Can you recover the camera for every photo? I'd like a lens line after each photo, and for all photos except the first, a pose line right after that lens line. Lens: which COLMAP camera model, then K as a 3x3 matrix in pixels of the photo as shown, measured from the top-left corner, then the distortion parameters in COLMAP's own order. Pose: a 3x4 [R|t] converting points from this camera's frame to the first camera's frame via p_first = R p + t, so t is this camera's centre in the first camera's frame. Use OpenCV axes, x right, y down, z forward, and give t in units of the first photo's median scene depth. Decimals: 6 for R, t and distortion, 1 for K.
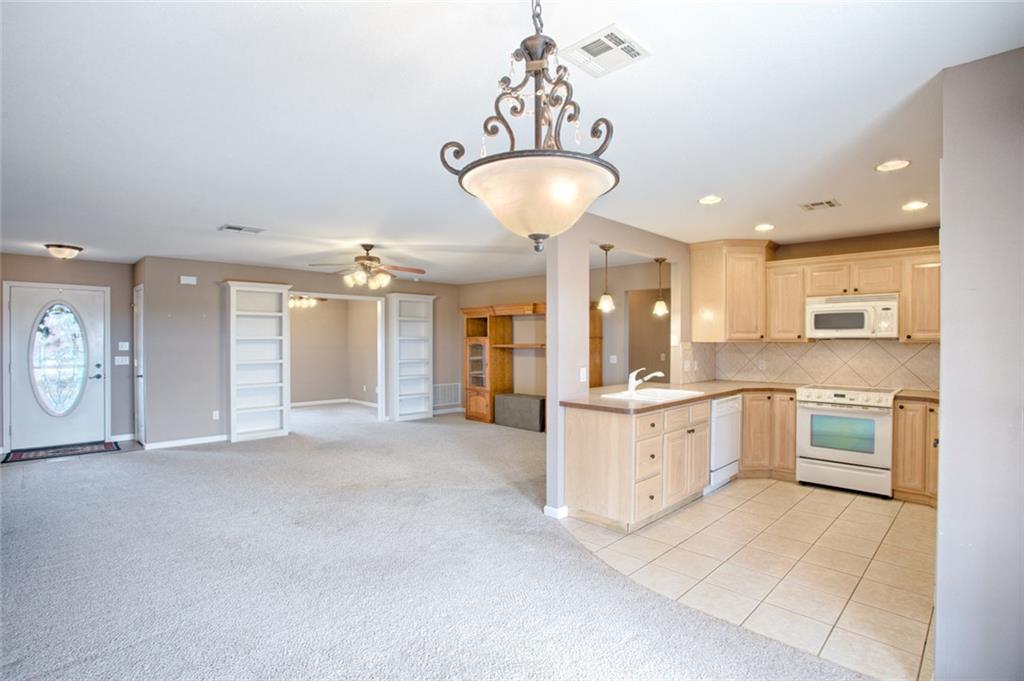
lens RADIAL K [[501.3, 0, 512.0], [0, 501.3, 340.5], [0, 0, 1]] dist [-0.074791, 0.032959]
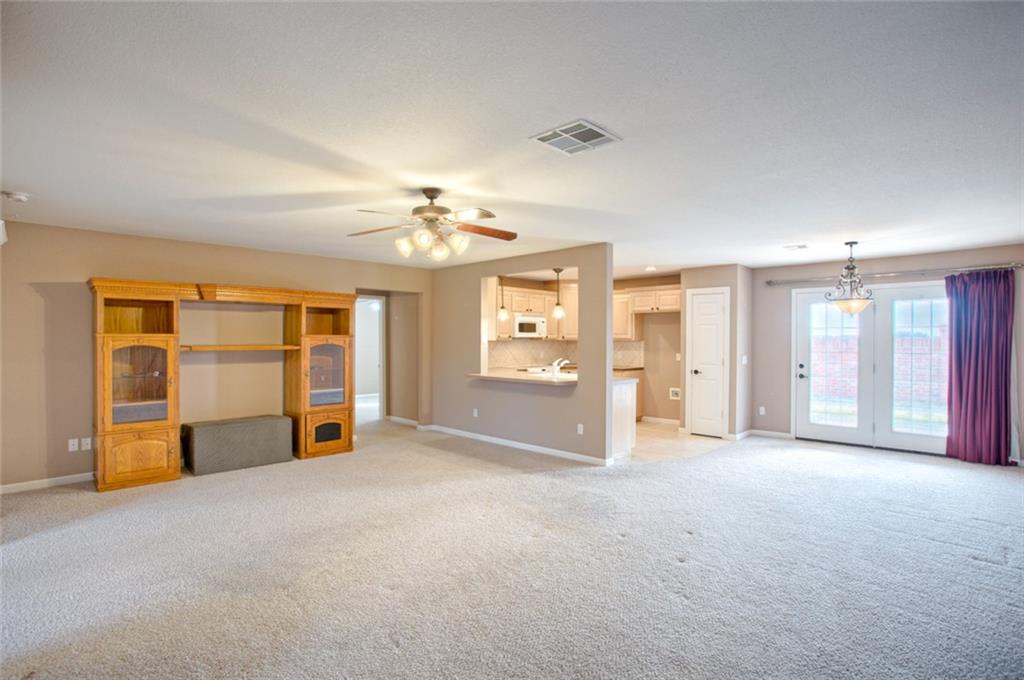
lens RADIAL K [[501.3, 0, 512.0], [0, 501.3, 340.0], [0, 0, 1]] dist [-0.074791, 0.032959]
pose [[-0.001531, -0.003233, 0.999994, -0.925736], [0.001161, 0.999994, 0.003235, -0.002117], [-0.999998, 0.001166, -0.001528, 0.897380]]
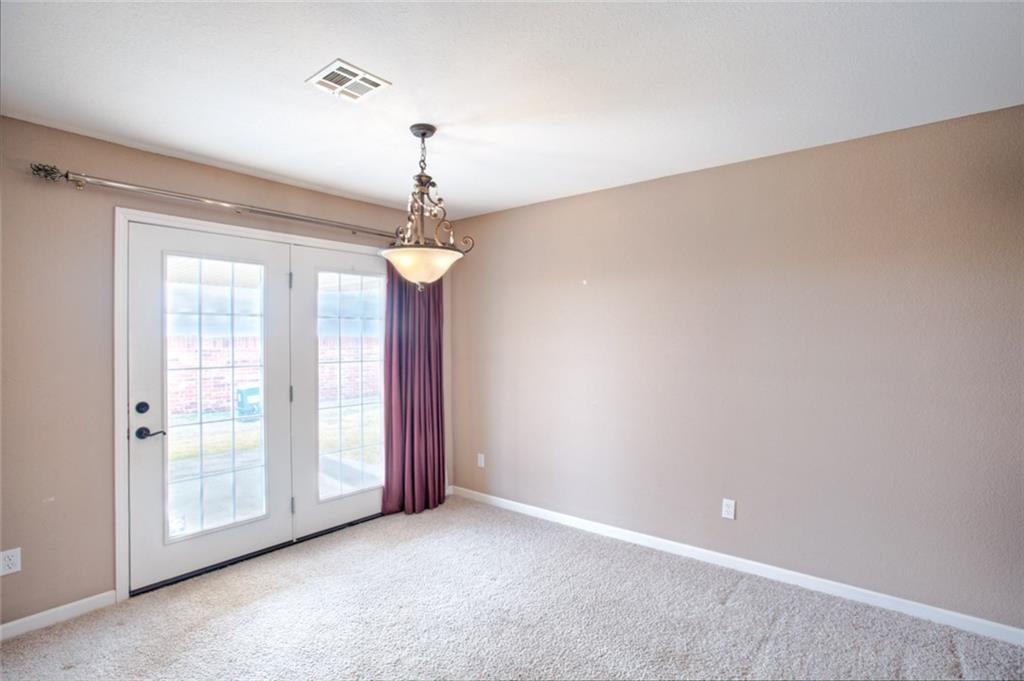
lens RADIAL K [[501.3, 0, 512.0], [0, 501.3, 340.5], [0, 0, 1]] dist [-0.074791, 0.032959]
pose [[-0.995181, 0.002943, -0.098016, -0.020555], [0.002261, 0.999972, 0.007068, -0.000838], [0.098034, 0.006812, -0.995160, 0.684961]]
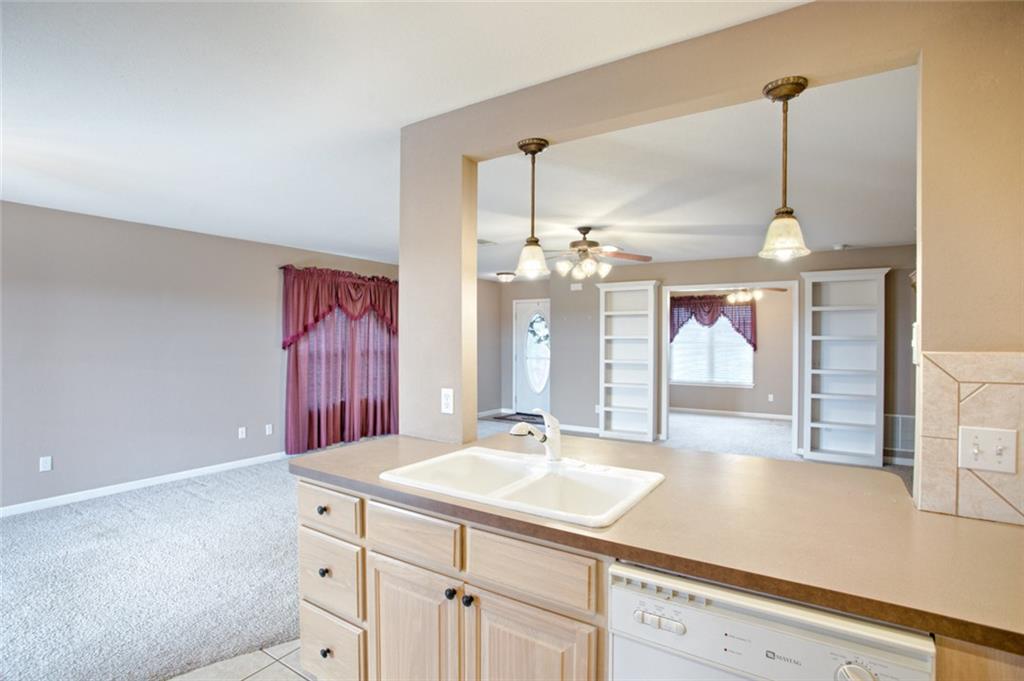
lens RADIAL K [[501.3, 0, 512.0], [0, 501.3, 340.5], [0, 0, 1]] dist [-0.074791, 0.032959]
pose [[0.209376, 0.005609, -0.977819, 0.517194], [-0.005784, 0.999973, 0.004497, -0.001780], [0.977818, 0.004714, 0.209403, 0.699439]]
